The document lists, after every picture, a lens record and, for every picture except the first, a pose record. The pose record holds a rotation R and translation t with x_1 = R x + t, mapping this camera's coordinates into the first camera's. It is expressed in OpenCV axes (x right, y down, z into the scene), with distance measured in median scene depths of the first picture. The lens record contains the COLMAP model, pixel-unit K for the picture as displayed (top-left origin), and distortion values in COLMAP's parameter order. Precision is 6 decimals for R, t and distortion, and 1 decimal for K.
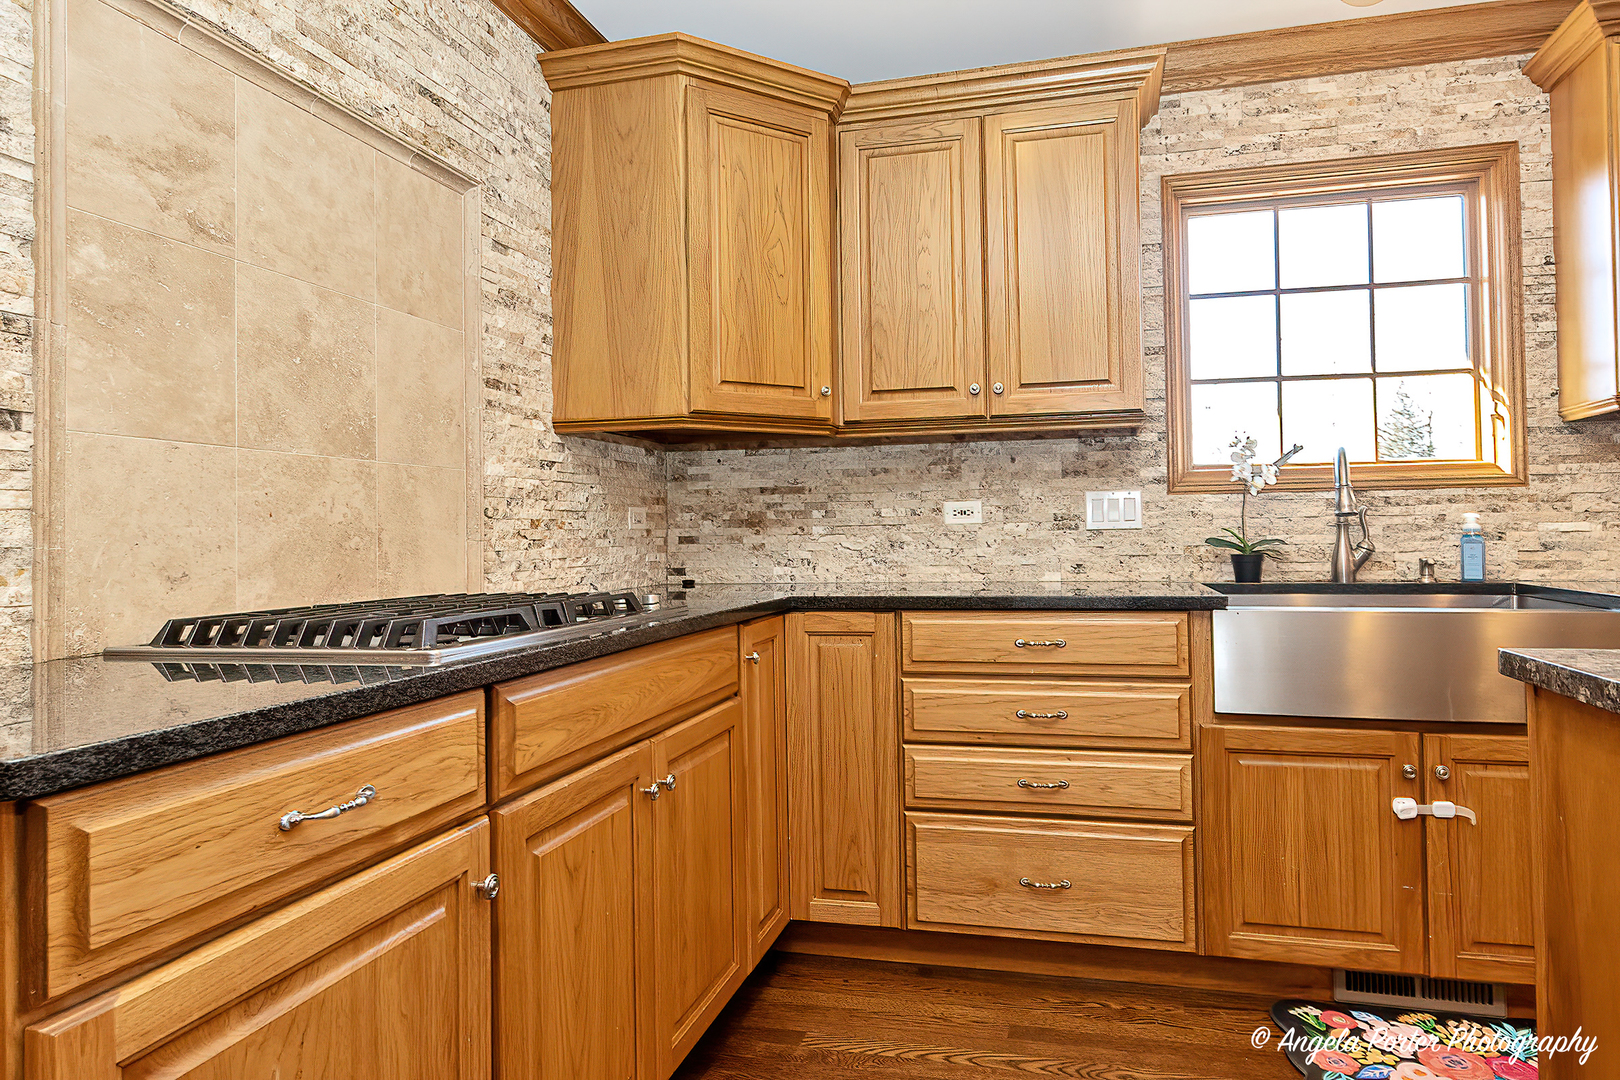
lens RADIAL K [[885.8, 0, 806.2], [0, 885.8, 521.0], [0, 0, 1]] dist [0.001098, 0.000085]
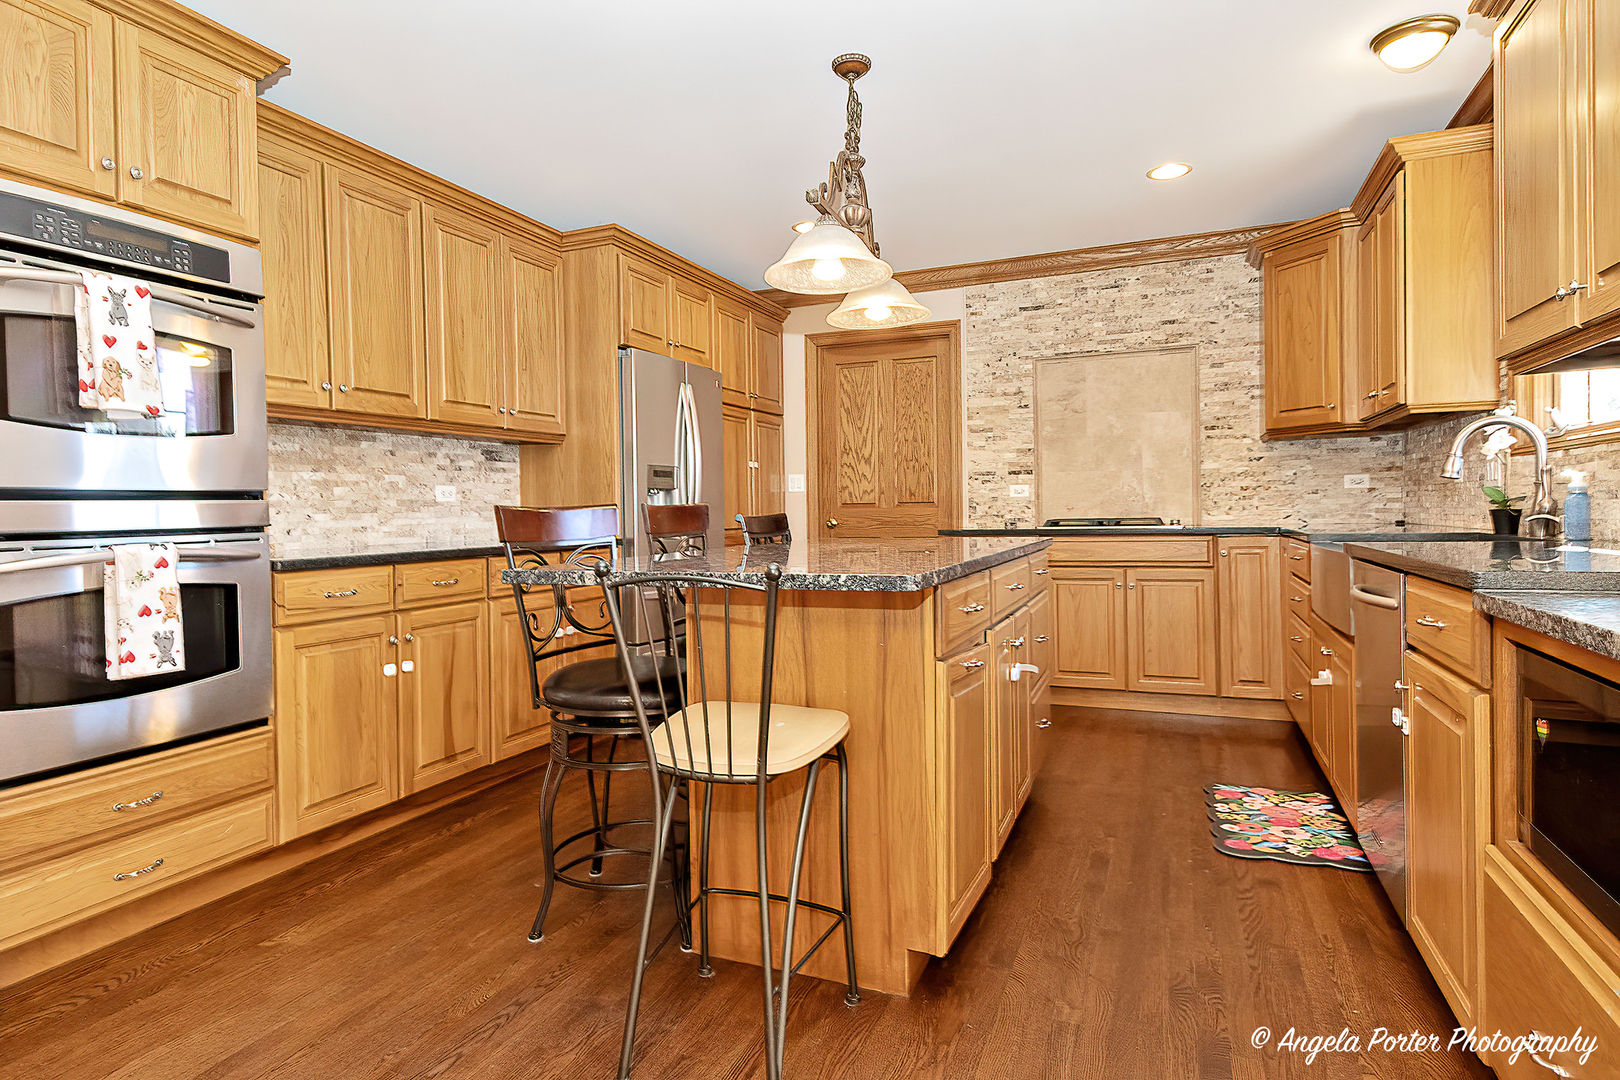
lens RADIAL K [[885.8, 0, 806.2], [0, 885.8, 521.0], [0, 0, 1]] dist [0.001098, 0.000085]
pose [[-0.158792, 0.030918, -0.986828, 2.304719], [0.038708, 0.998936, 0.025069, -0.014802], [0.986553, -0.034217, -0.159820, 0.367282]]
